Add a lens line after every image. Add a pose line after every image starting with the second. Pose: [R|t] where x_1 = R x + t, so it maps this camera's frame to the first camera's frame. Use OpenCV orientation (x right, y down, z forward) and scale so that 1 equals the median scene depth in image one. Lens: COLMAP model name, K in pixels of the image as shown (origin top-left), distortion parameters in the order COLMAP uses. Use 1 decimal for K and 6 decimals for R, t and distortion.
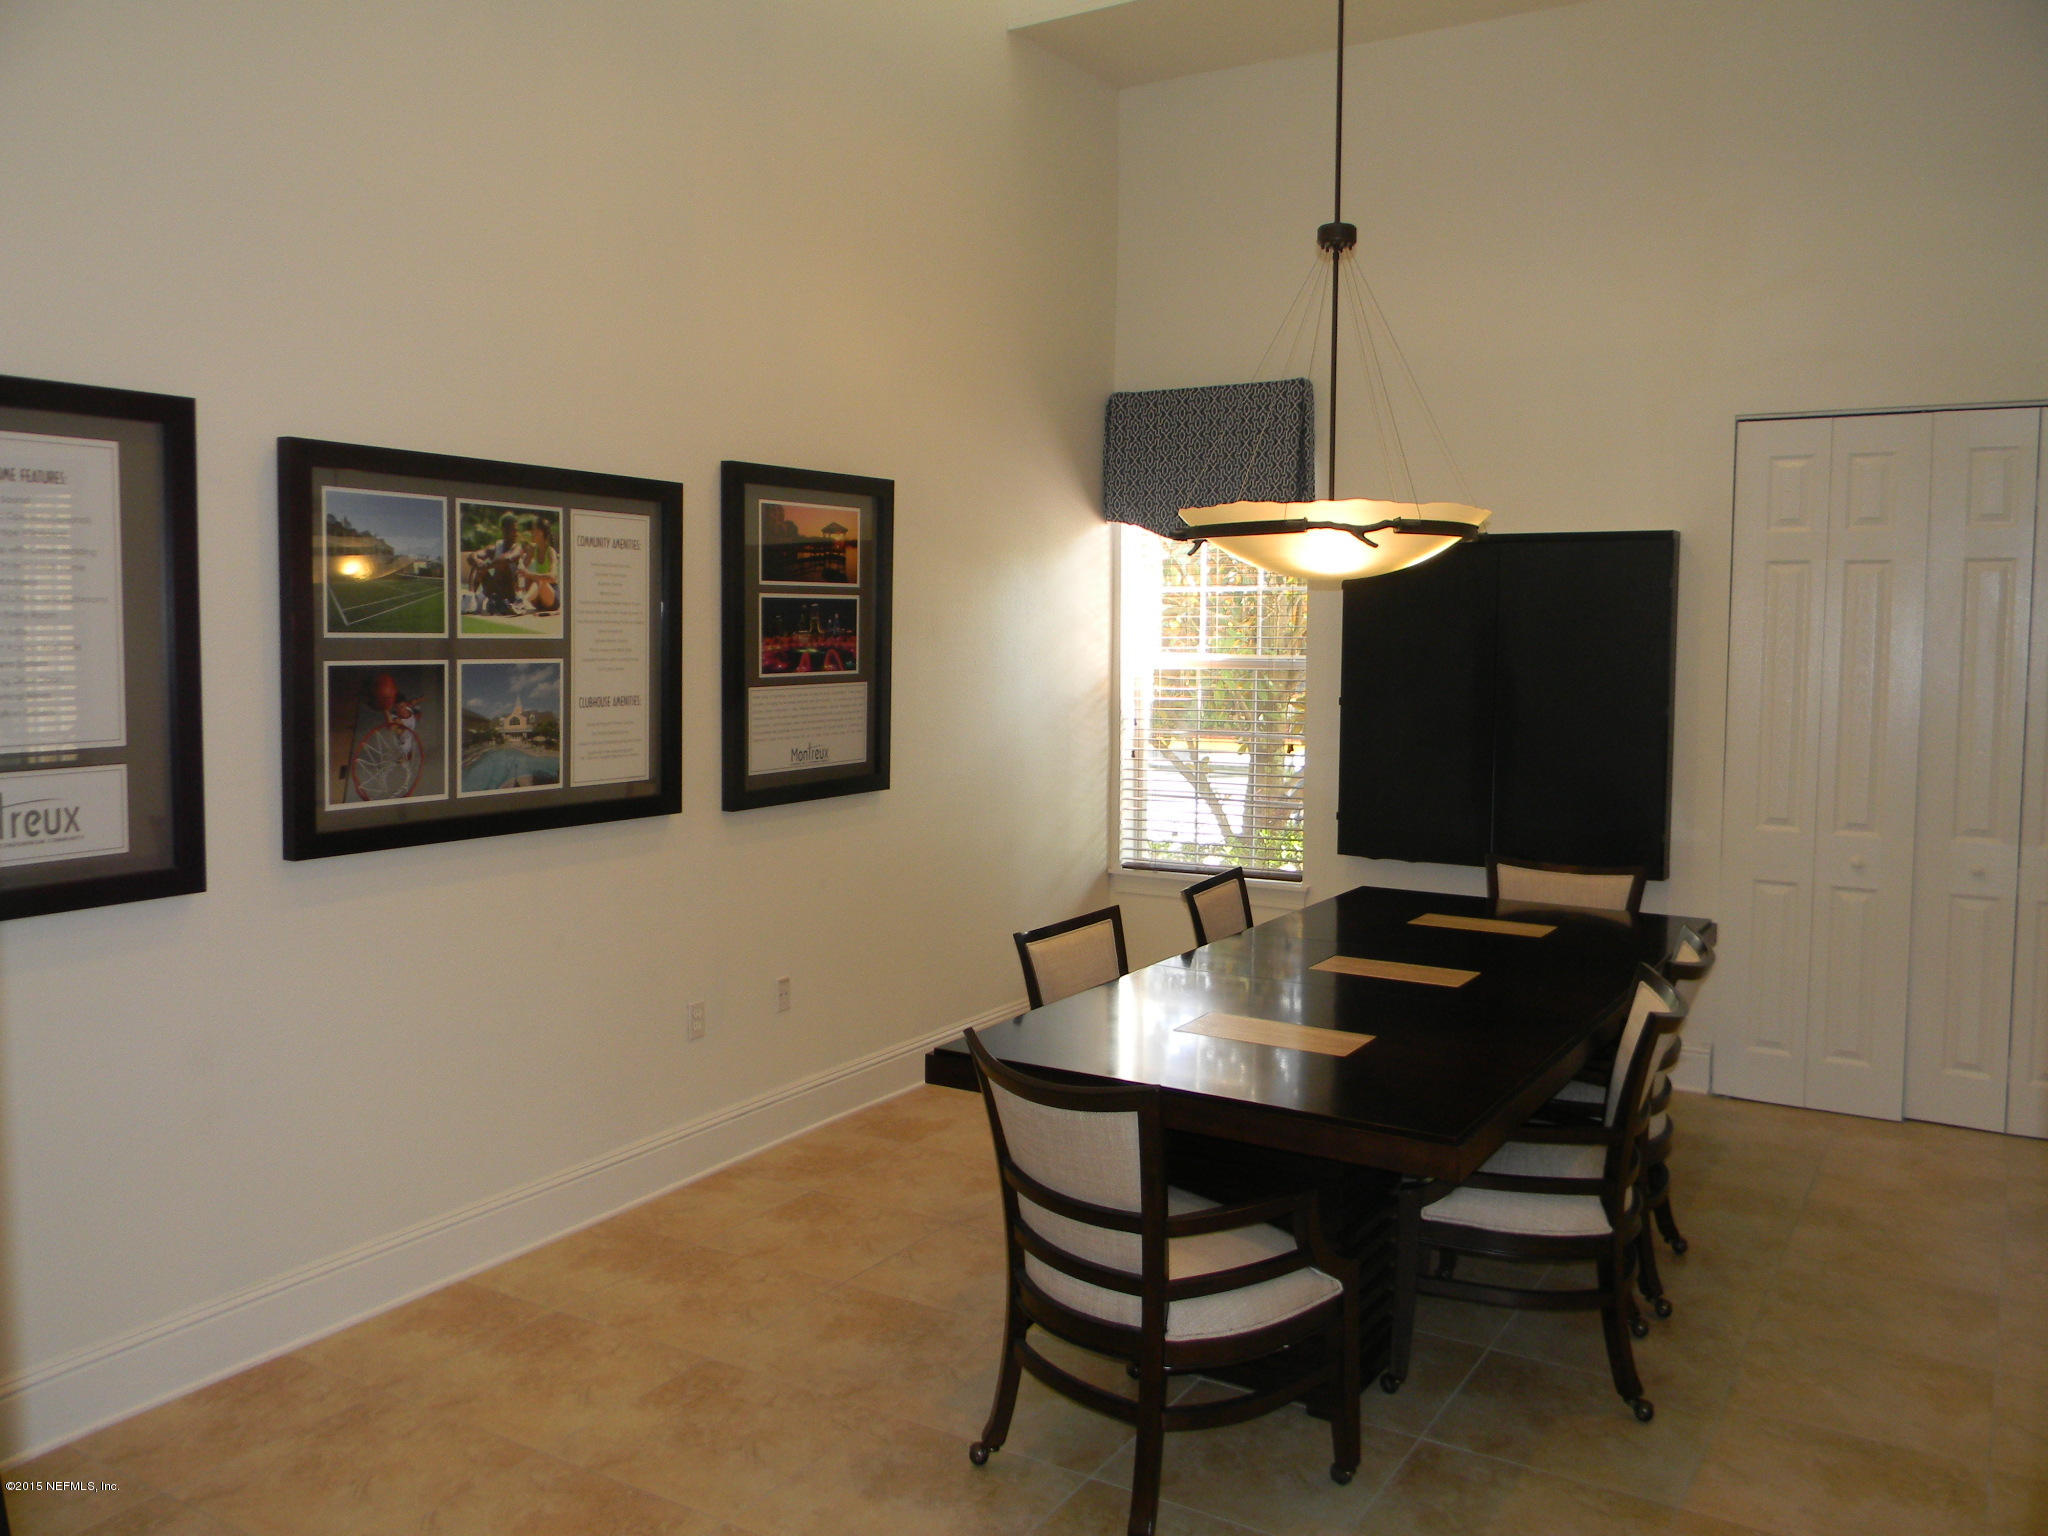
lens RADIAL K [[1662.7, 0, 1022.1], [0, 1662.7, 764.1], [0, 0, 1]] dist [-0.013163, -0.003722]
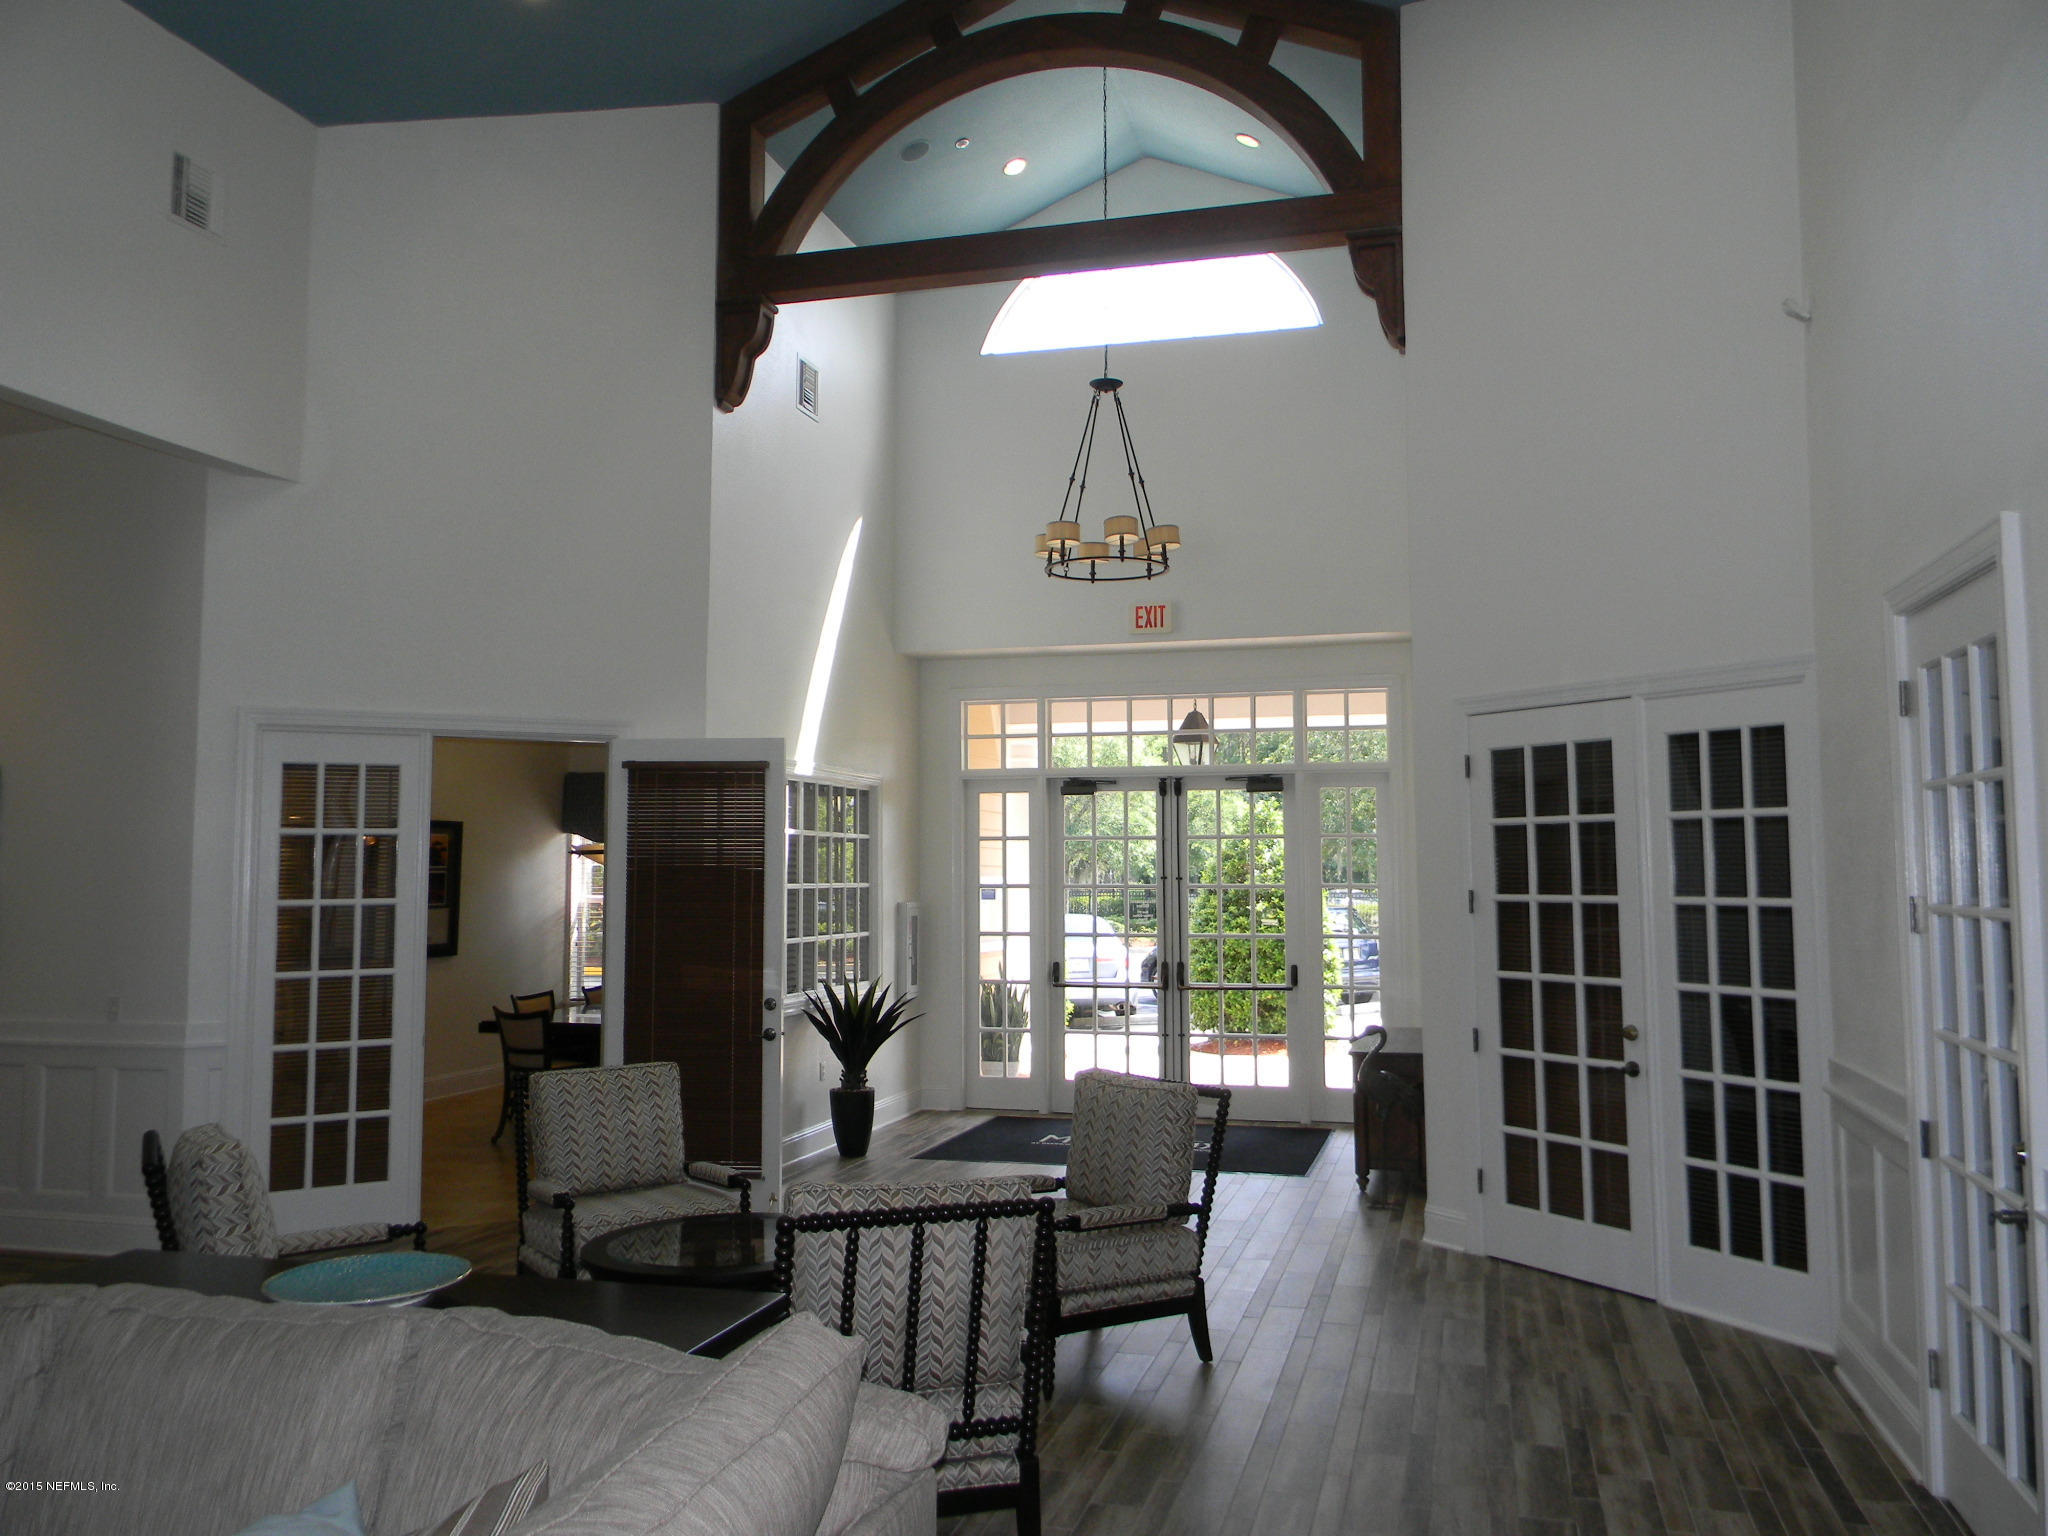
lens RADIAL K [[1662.7, 0, 1023.9], [0, 1662.7, 763.4], [0, 0, 1]] dist [-0.013163, -0.003722]
pose [[0.962295, 0.006301, 0.271934, 0.039325], [0.034693, 0.988724, -0.145678, 0.092082], [-0.269786, 0.149619, 0.951225, -1.154324]]
